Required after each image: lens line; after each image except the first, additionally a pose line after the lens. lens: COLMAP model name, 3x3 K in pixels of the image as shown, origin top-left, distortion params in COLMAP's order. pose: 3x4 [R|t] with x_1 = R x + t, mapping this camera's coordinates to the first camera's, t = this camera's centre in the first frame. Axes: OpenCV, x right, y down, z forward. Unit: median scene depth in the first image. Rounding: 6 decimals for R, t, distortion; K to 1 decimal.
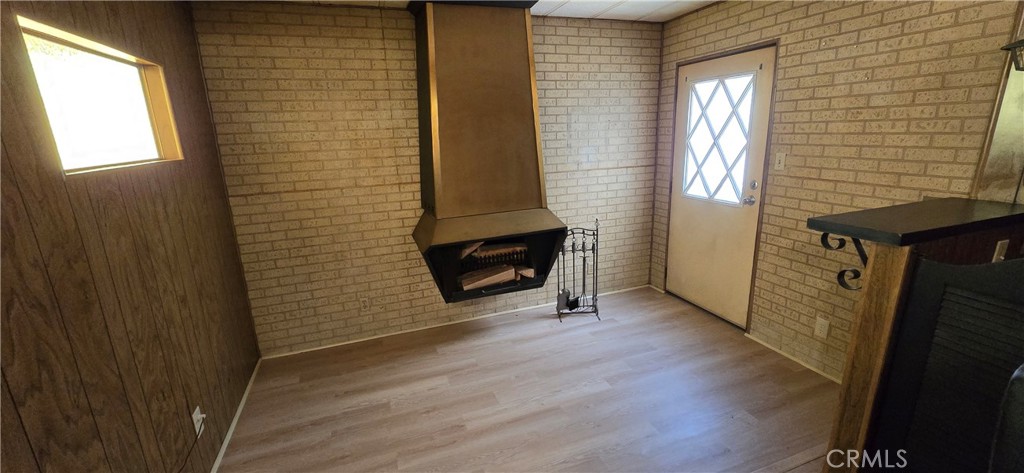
lens RADIAL K [[417.3, 0, 513.6], [0, 417.3, 238.1], [0, 0, 1]] dist [-0.003849, -0.000280]
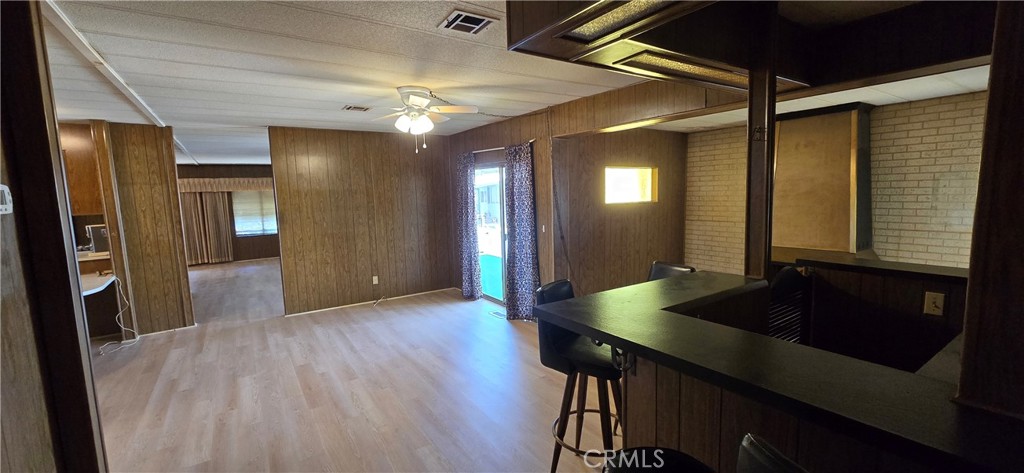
lens RADIAL K [[417.3, 0, 512.0], [0, 417.3, 237.4], [0, 0, 1]] dist [-0.003849, -0.000280]
pose [[0.242913, 0.134803, -0.960636, 1.153686], [-0.222820, 0.971572, 0.079994, 0.013894], [0.944110, 0.194617, 0.266044, -0.384541]]
